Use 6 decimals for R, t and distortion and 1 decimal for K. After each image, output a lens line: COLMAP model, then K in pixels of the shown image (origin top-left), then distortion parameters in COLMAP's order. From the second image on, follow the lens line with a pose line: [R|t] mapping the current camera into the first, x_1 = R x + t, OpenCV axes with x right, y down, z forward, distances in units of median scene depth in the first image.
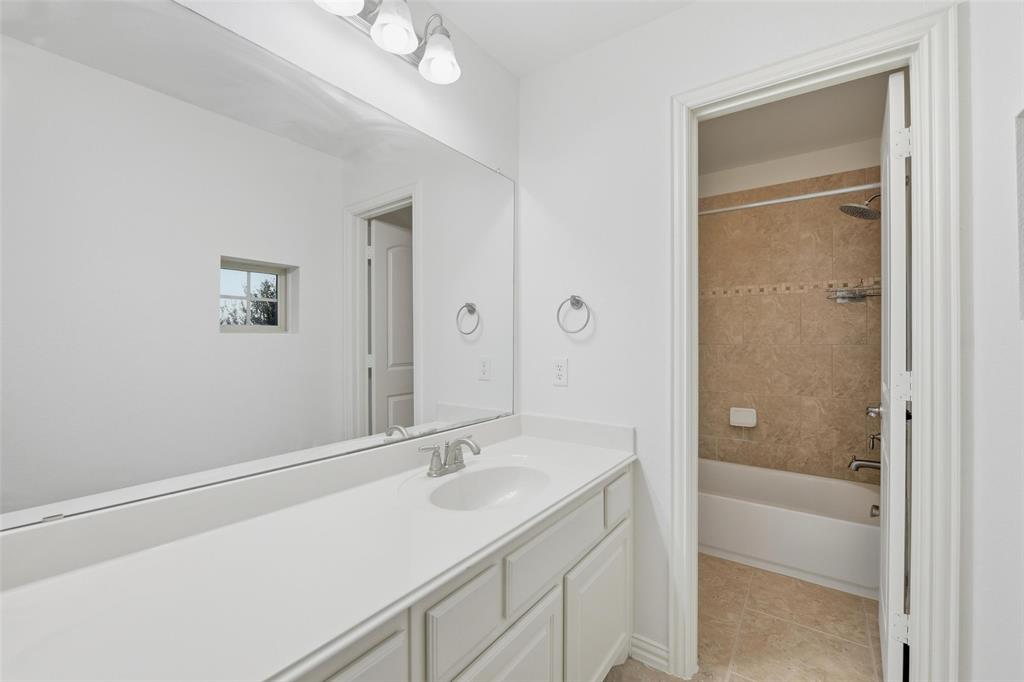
lens RADIAL K [[411.5, 0, 517.9], [0, 411.5, 342.7], [0, 0, 1]] dist [-0.009337, -0.000590]
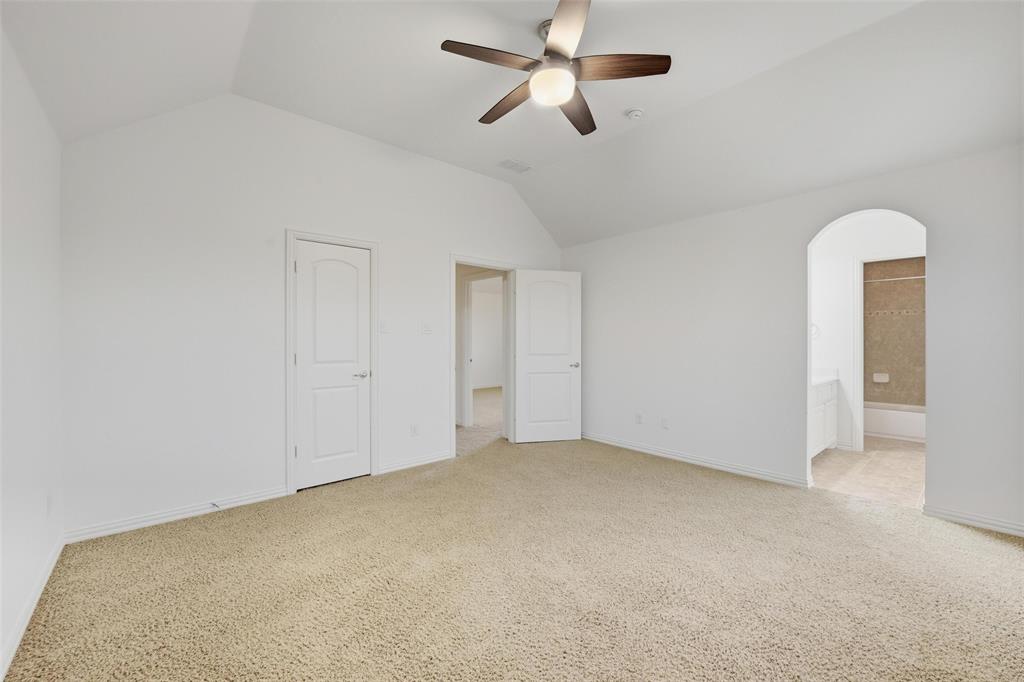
lens RADIAL K [[411.5, 0, 517.9], [0, 411.5, 342.7], [0, 0, 1]] dist [-0.009337, -0.000590]
pose [[0.975380, 0.003221, -0.220506, -1.142540], [-0.004620, 0.999972, -0.005831, 0.053656], [0.220481, 0.006706, 0.975368, -2.057330]]
